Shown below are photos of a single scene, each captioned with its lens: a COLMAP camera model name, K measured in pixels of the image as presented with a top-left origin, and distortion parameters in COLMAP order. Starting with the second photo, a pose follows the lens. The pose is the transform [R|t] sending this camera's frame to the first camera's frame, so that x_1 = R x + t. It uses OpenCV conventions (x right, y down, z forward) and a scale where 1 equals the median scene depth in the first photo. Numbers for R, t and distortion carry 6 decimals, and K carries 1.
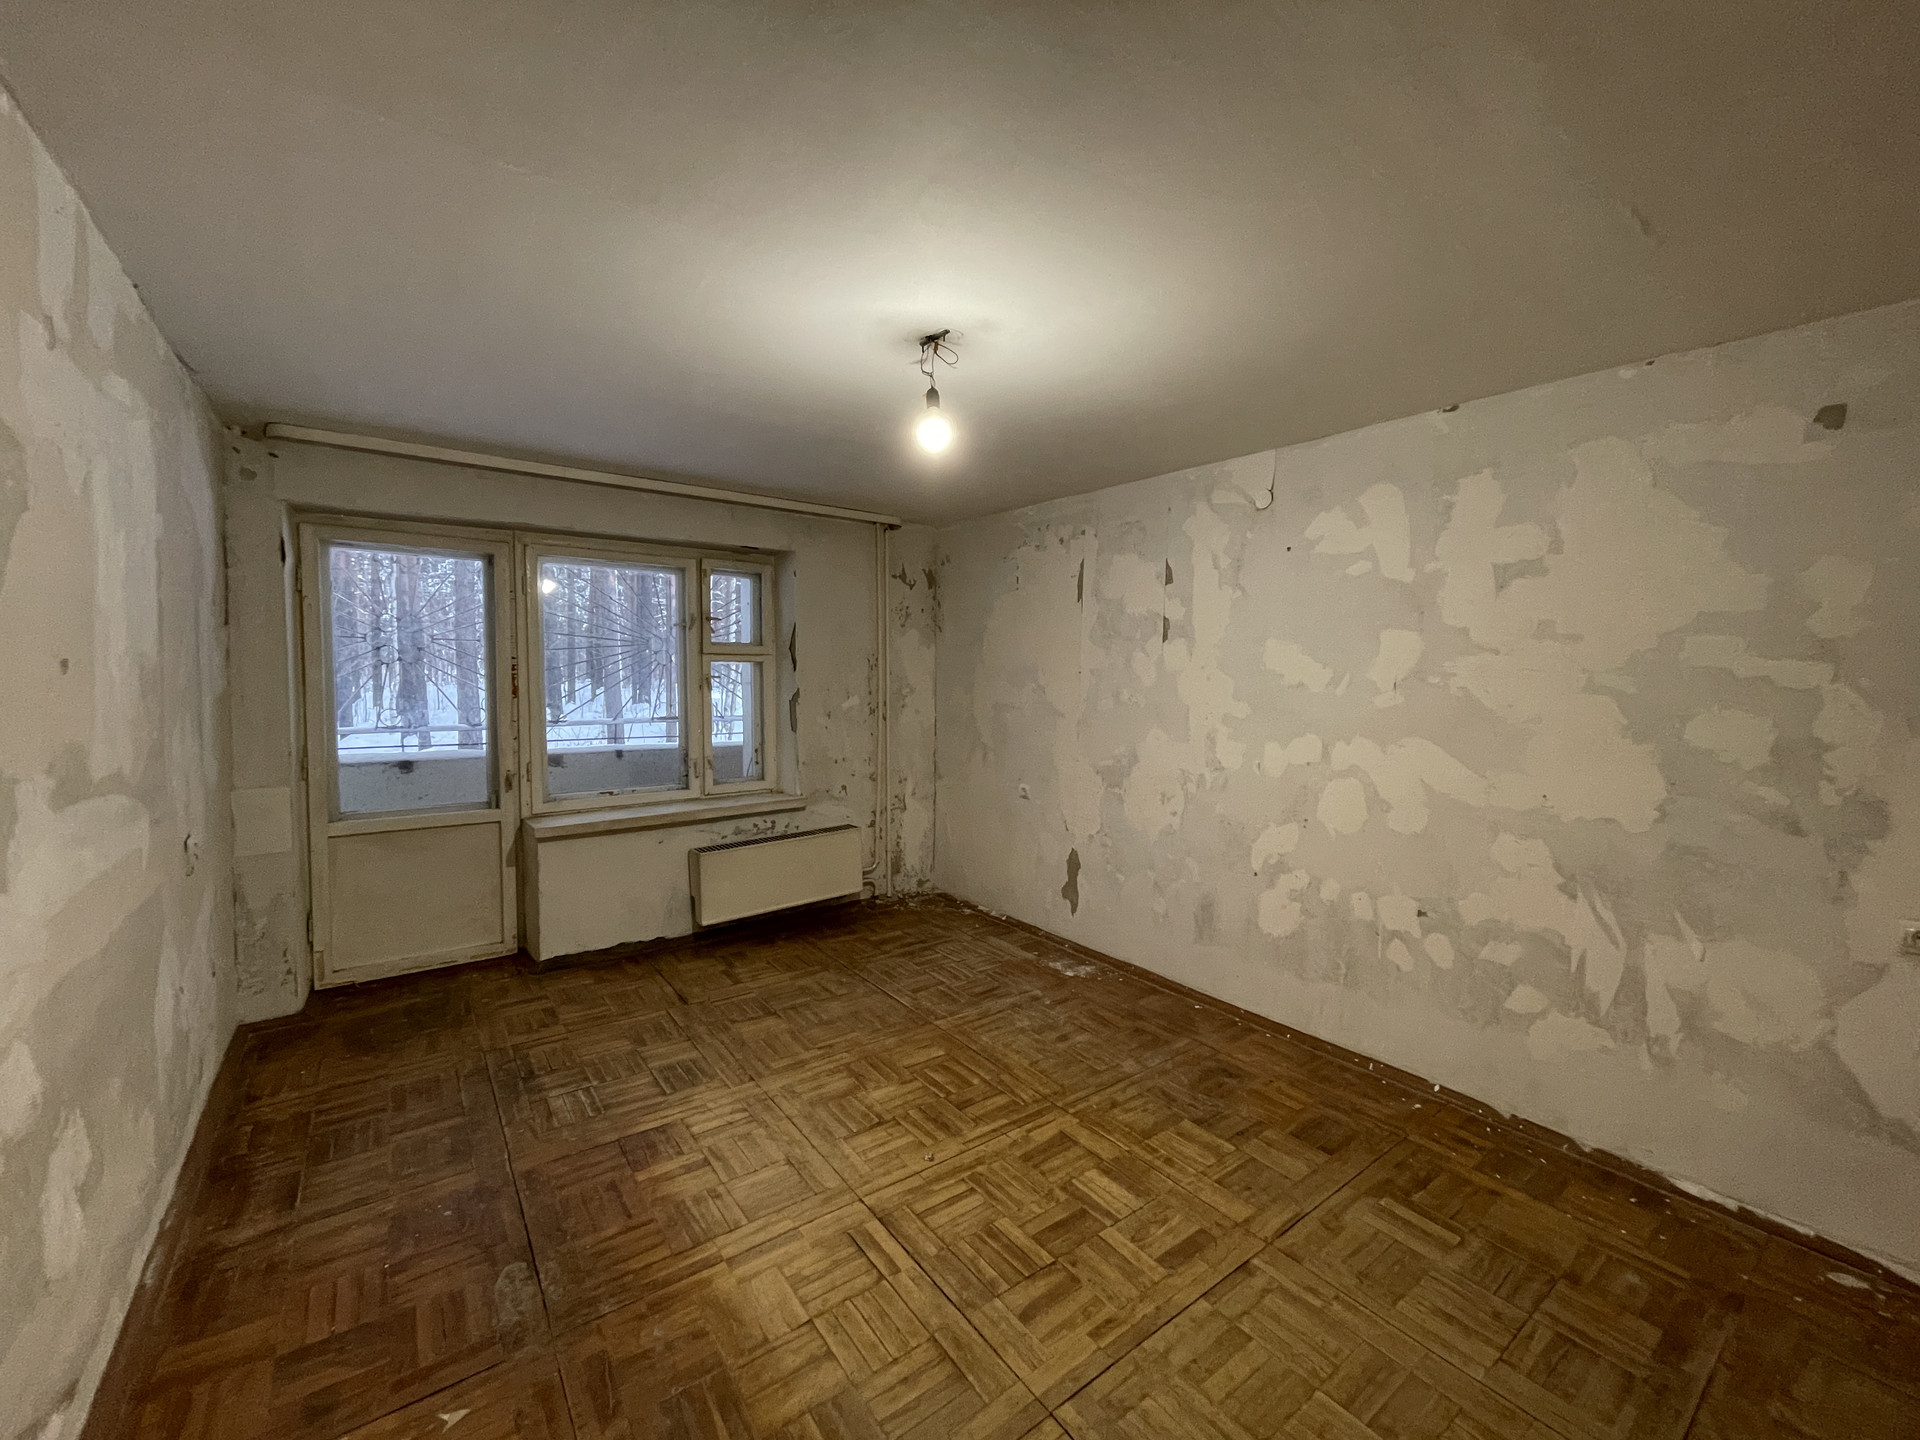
lens RADIAL K [[773.3, 0, 959.3], [0, 773.3, 716.0], [0, 0, 1]] dist [-0.002307, -0.000123]
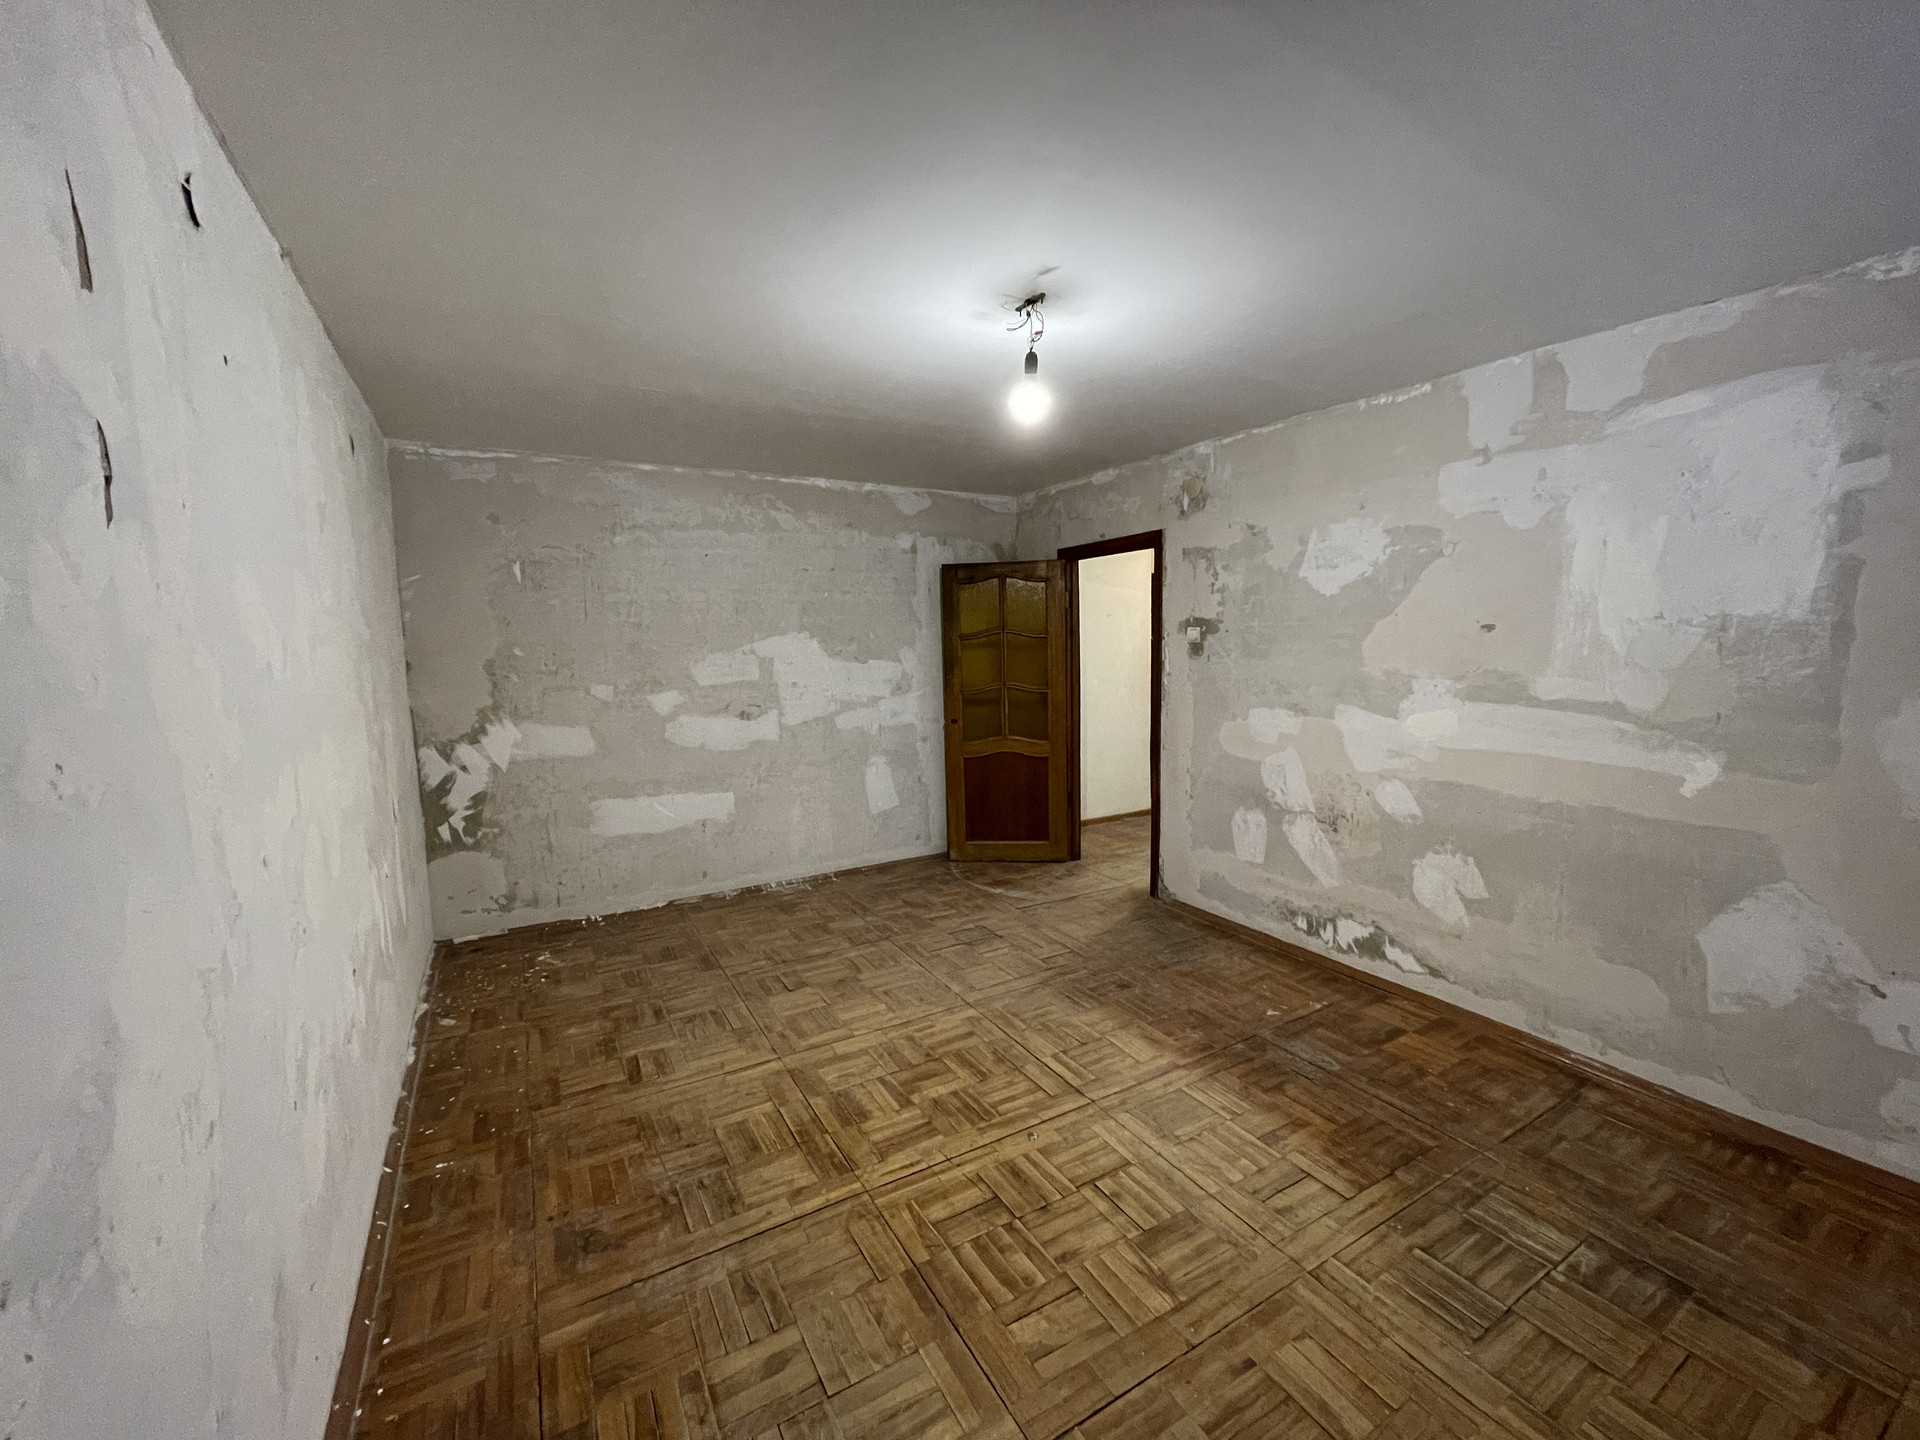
lens RADIAL K [[773.3, 0, 961.1], [0, 773.3, 719.9], [0, 0, 1]] dist [-0.002307, -0.000123]
pose [[-0.993794, -0.007527, 0.110977, -0.053019], [0.011851, 0.984864, 0.172922, -0.114361], [-0.110599, 0.173165, -0.978663, 1.878188]]
